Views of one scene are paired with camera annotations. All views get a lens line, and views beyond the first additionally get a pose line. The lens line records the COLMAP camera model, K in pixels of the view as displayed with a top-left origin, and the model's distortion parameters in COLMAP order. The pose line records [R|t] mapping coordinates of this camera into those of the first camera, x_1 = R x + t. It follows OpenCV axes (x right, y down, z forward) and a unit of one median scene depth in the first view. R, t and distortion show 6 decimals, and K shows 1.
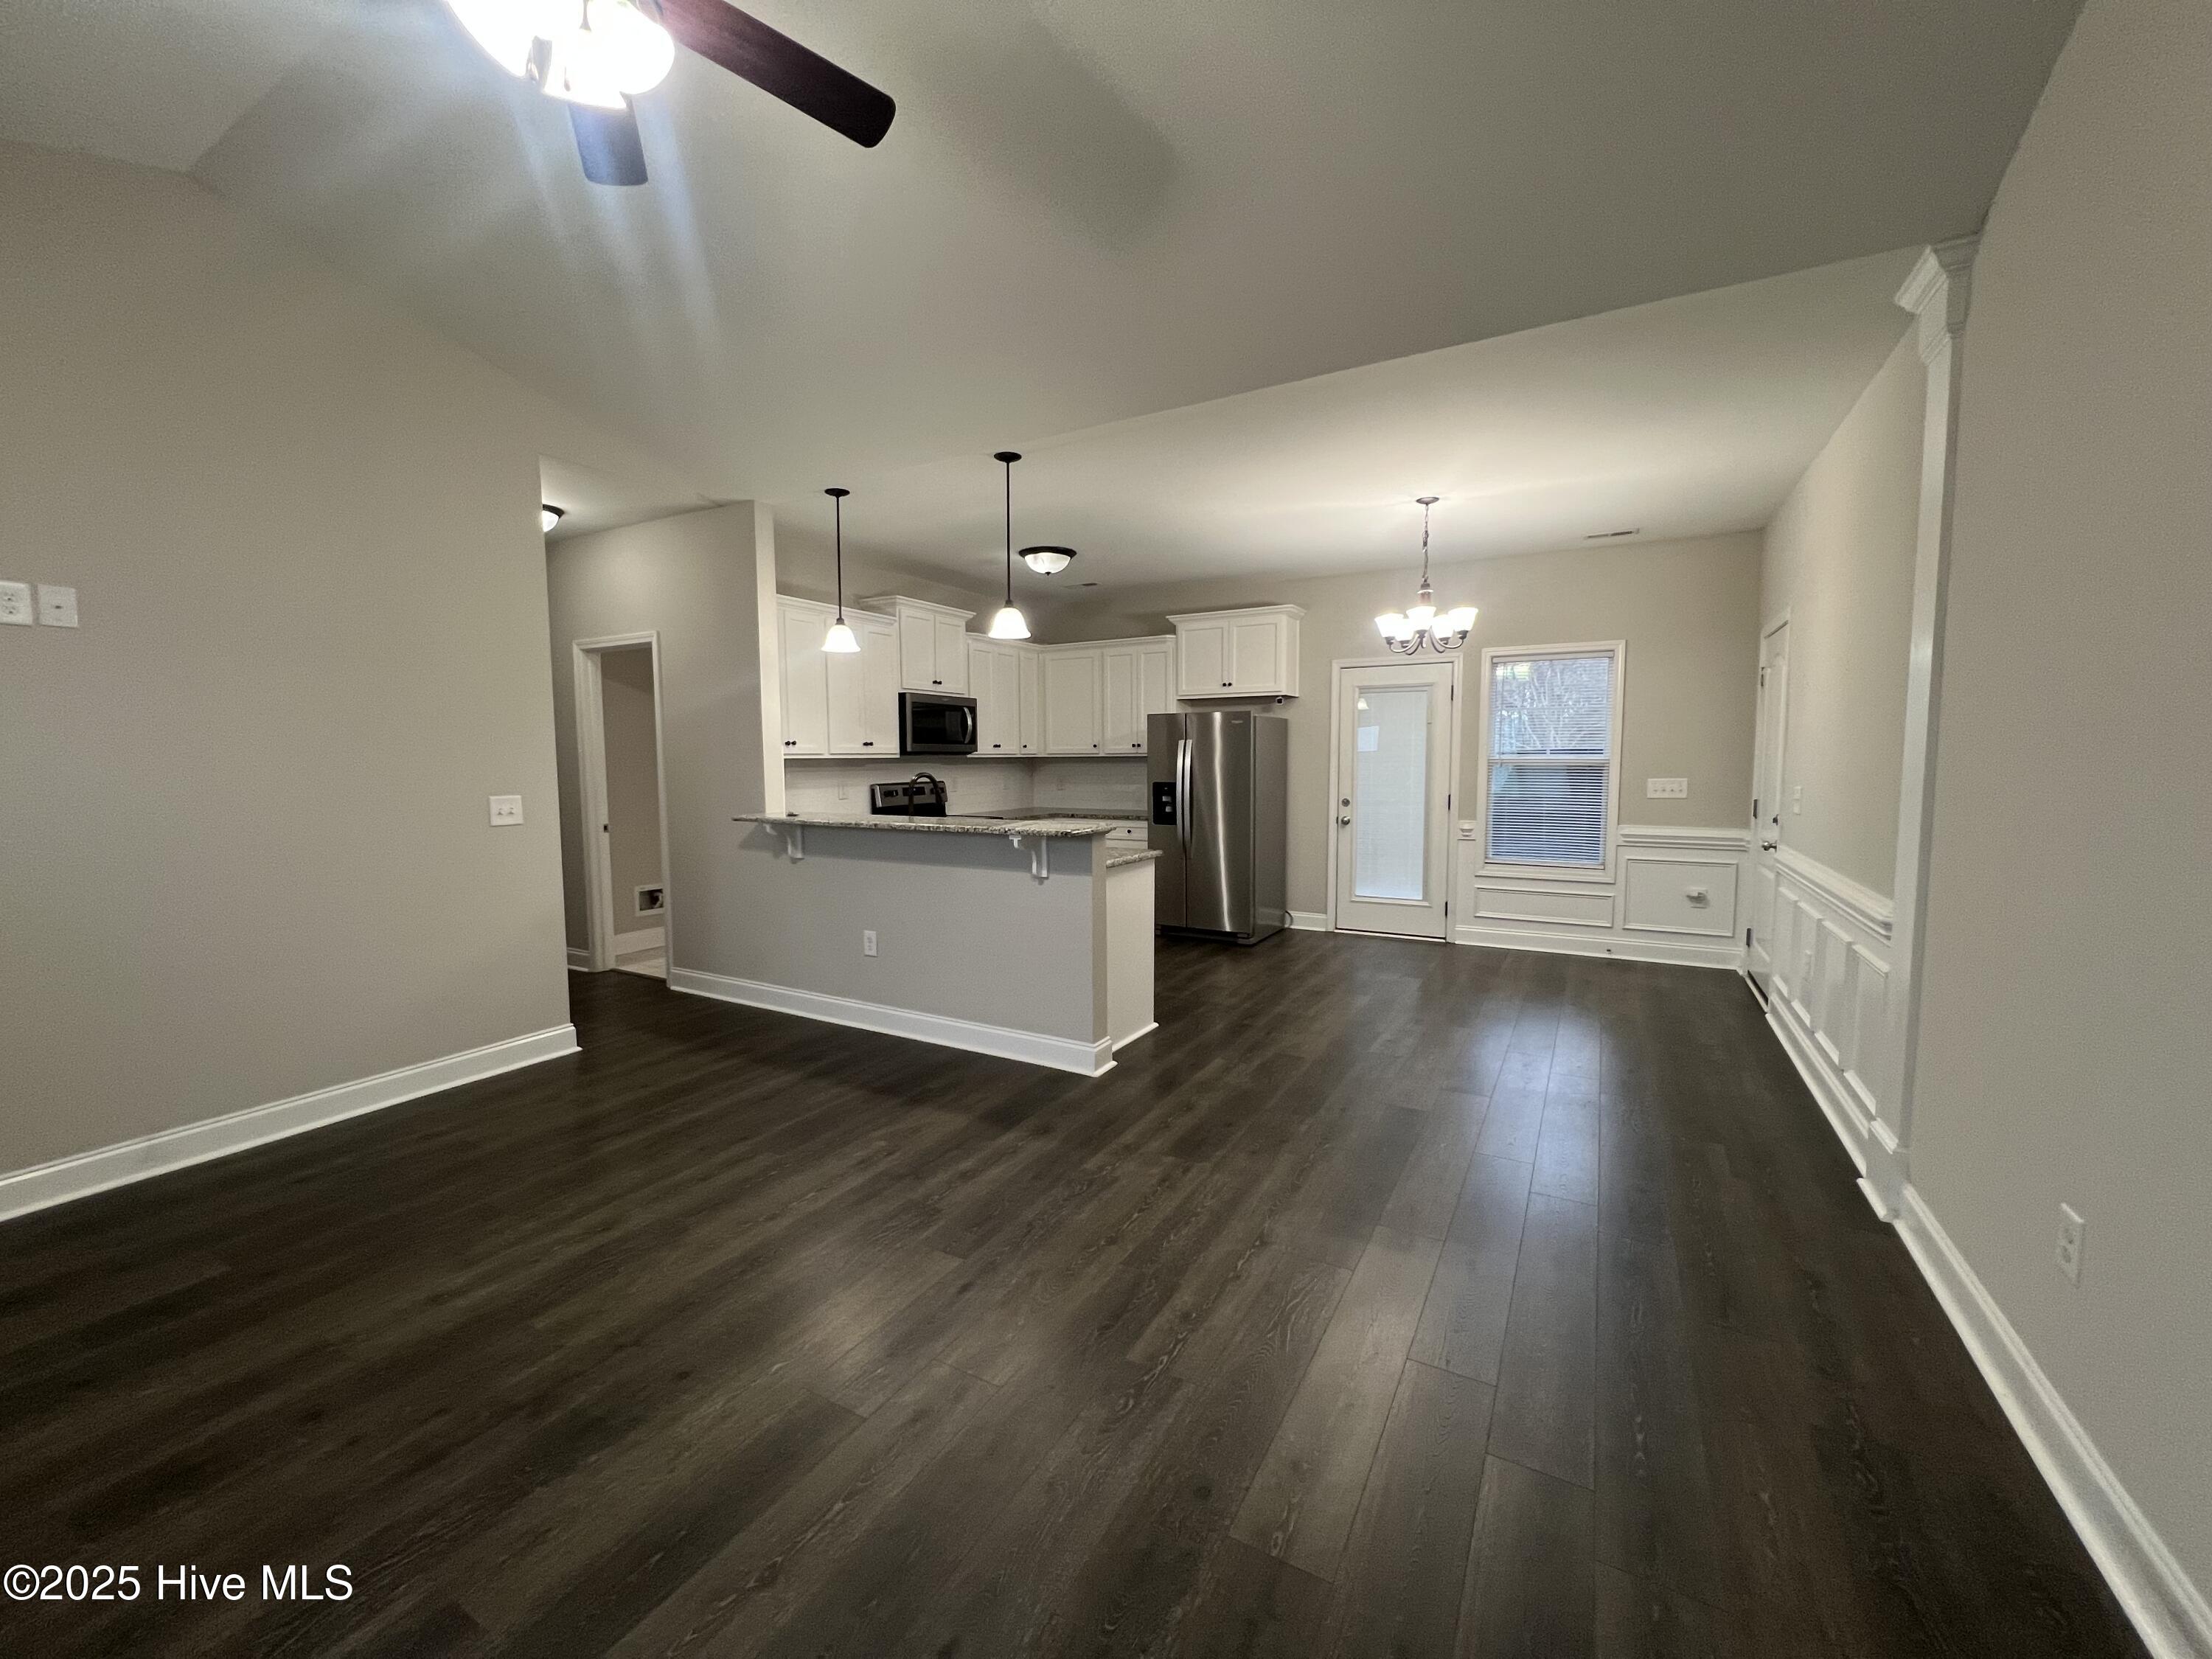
lens RADIAL K [[885.3, 0, 1106.0], [0, 885.3, 829.5], [0, 0, 1]] dist [-0.002555, -0.000424]
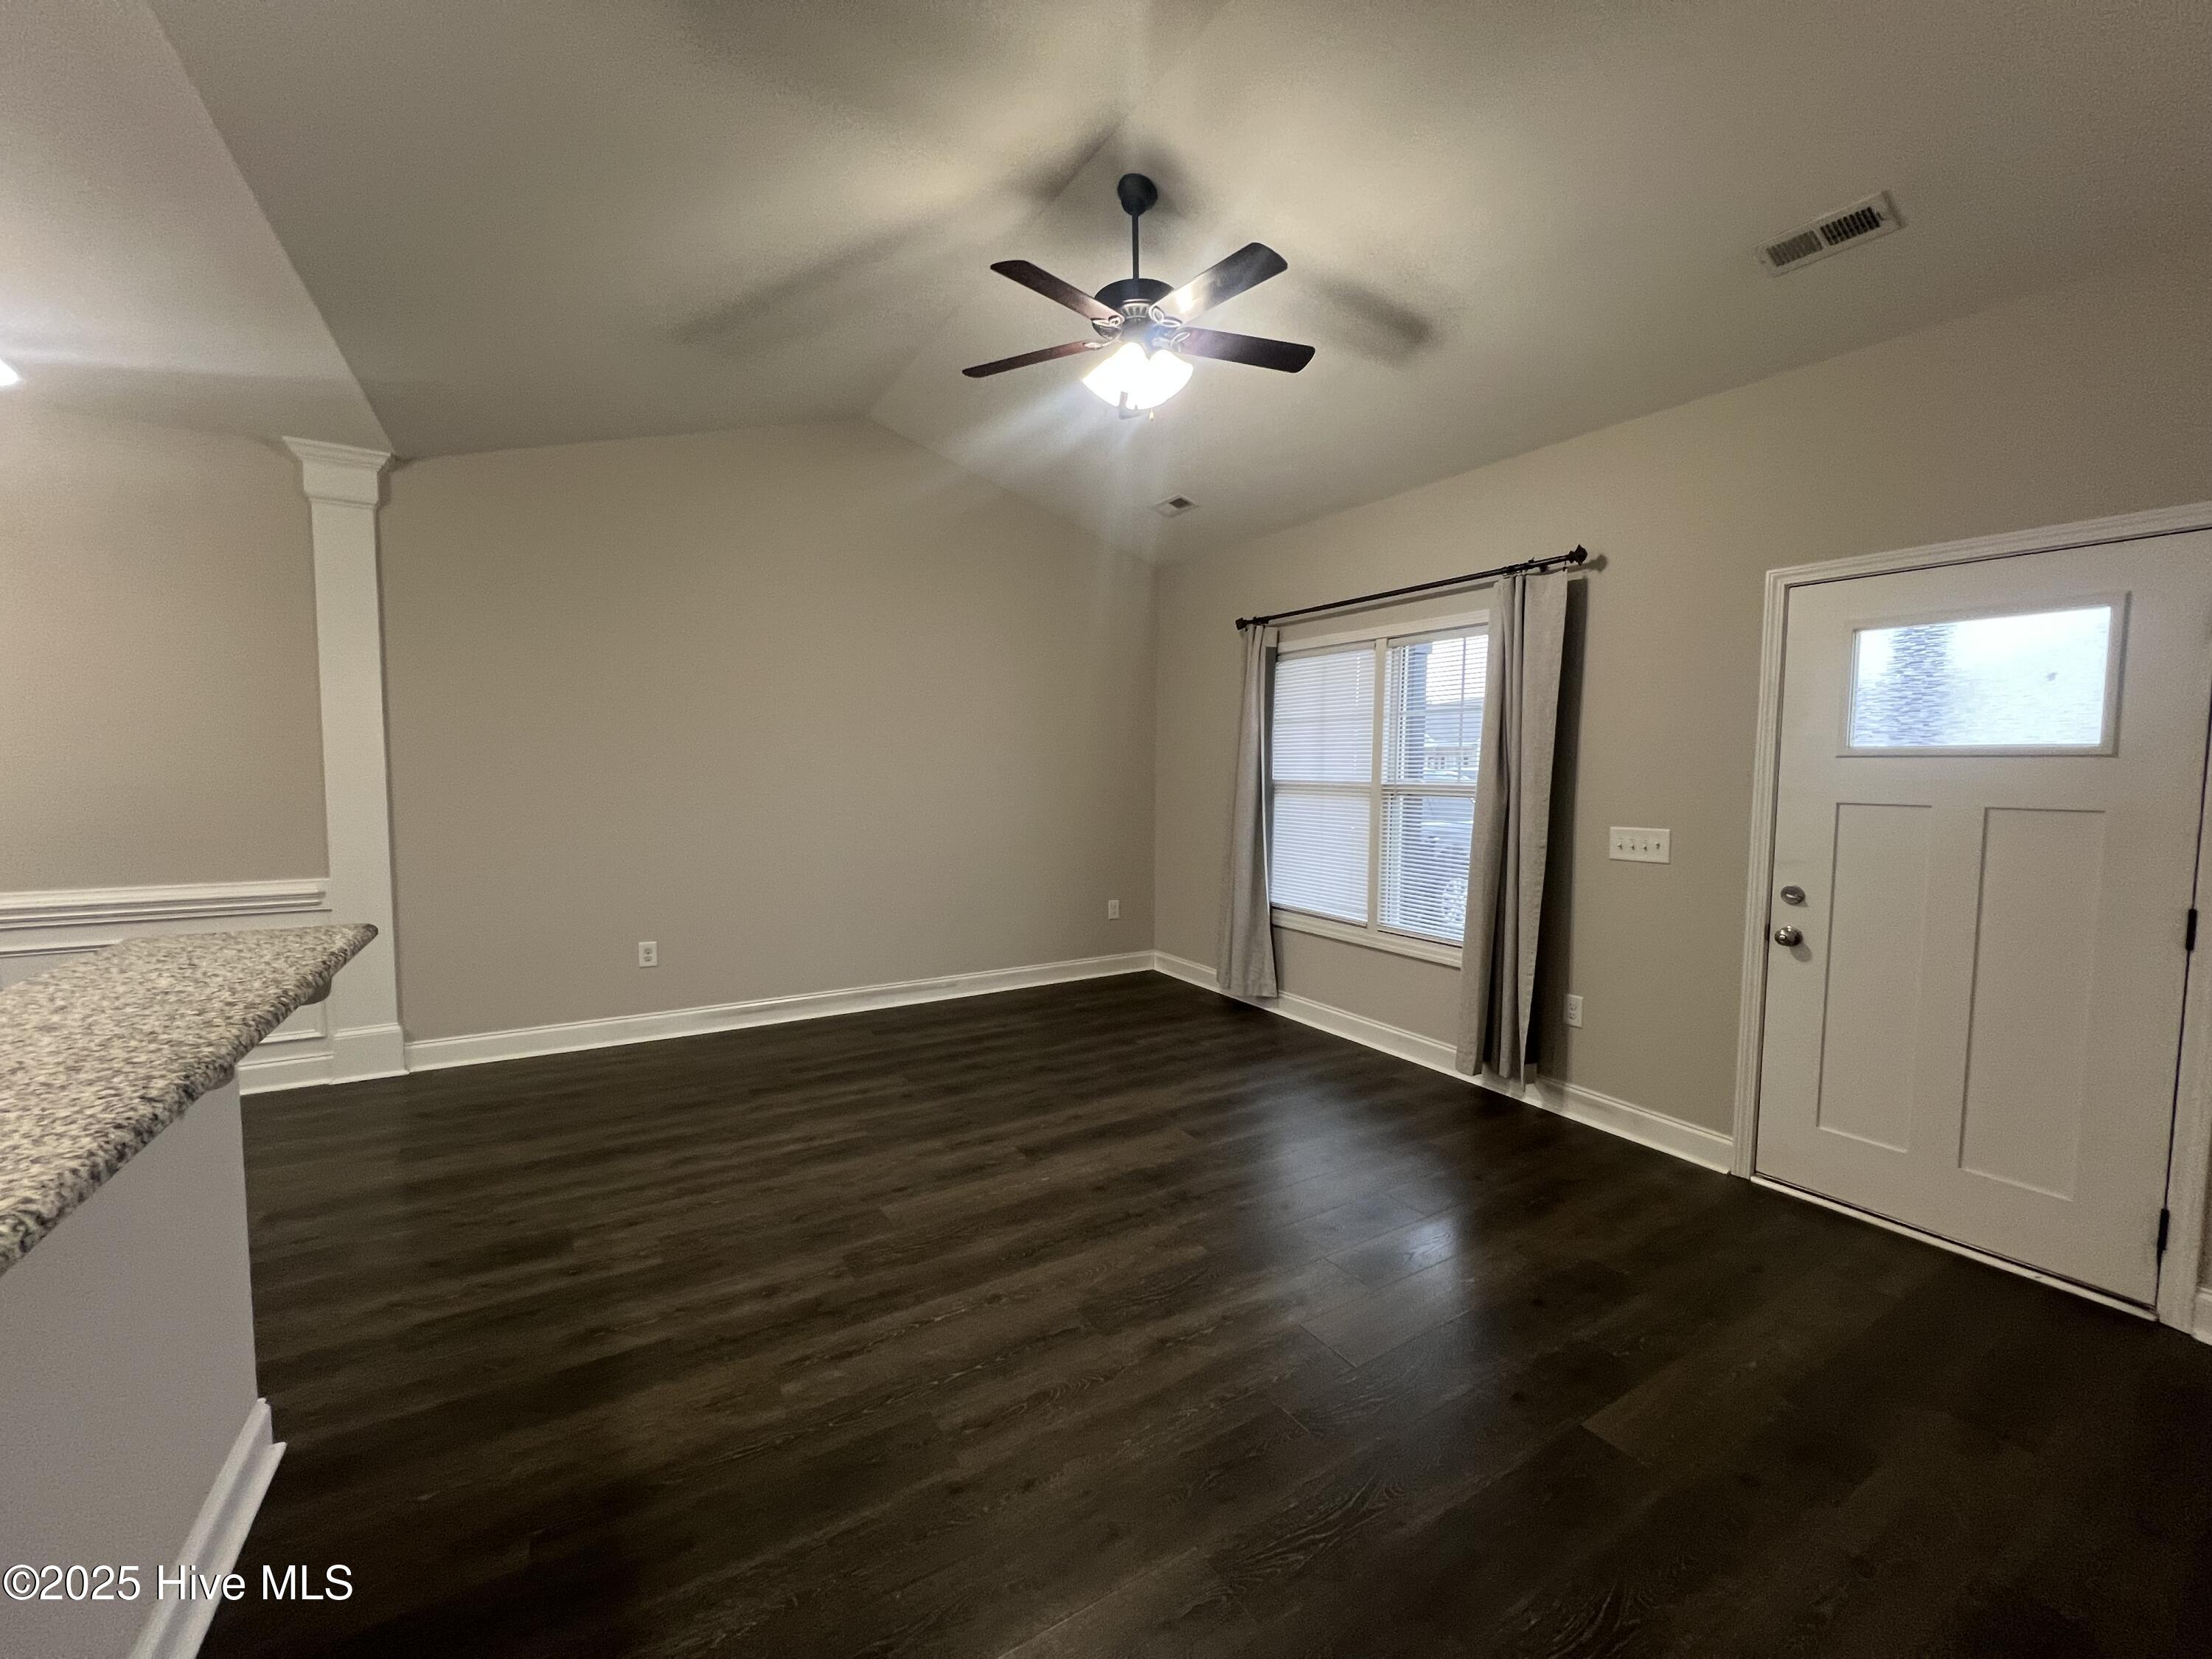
lens RADIAL K [[885.3, 0, 1106.0], [0, 885.3, 829.5], [0, 0, 1]] dist [-0.002555, -0.000424]
pose [[-0.878429, -0.033180, 0.476719, -0.795498], [0.036179, 0.990106, 0.135577, -0.126429], [-0.476501, 0.136342, -0.868538, 1.490011]]
